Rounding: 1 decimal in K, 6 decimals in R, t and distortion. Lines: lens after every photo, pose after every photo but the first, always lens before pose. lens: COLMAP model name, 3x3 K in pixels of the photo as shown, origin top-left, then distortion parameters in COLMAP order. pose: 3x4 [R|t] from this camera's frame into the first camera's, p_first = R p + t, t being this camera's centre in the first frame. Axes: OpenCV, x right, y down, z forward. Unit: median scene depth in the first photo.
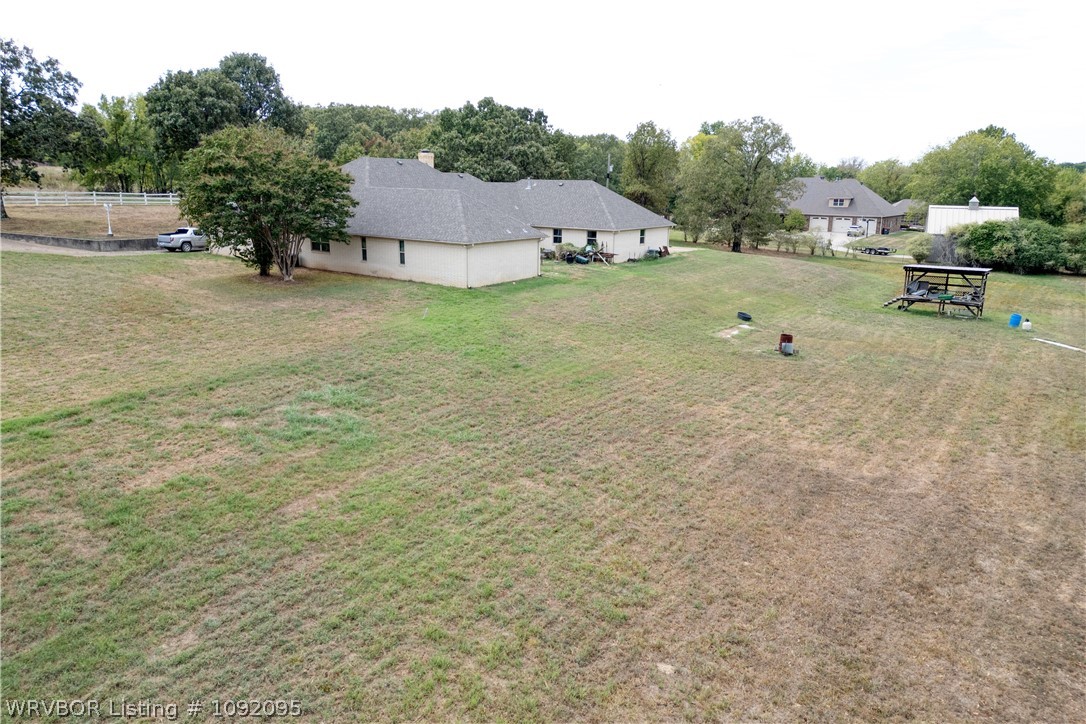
lens RADIAL K [[759.4, 0, 549.9], [0, 759.4, 360.9], [0, 0, 1]] dist [0.090588, -0.096133]
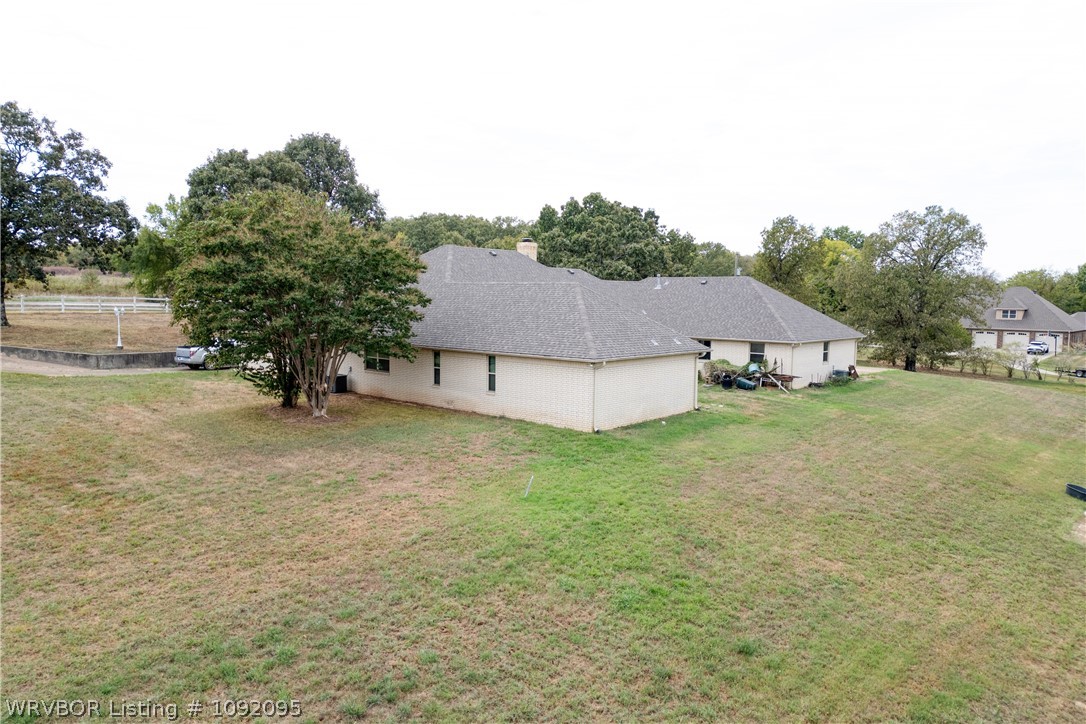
lens RADIAL K [[759.4, 0, 549.9], [0, 759.4, 360.9], [0, 0, 1]] dist [0.090588, -0.096133]
pose [[0.993864, 0.007938, -0.110328, -0.058151], [-0.024126, 0.988964, -0.146178, -0.047397], [0.107950, 0.147943, 0.983087, 0.292057]]
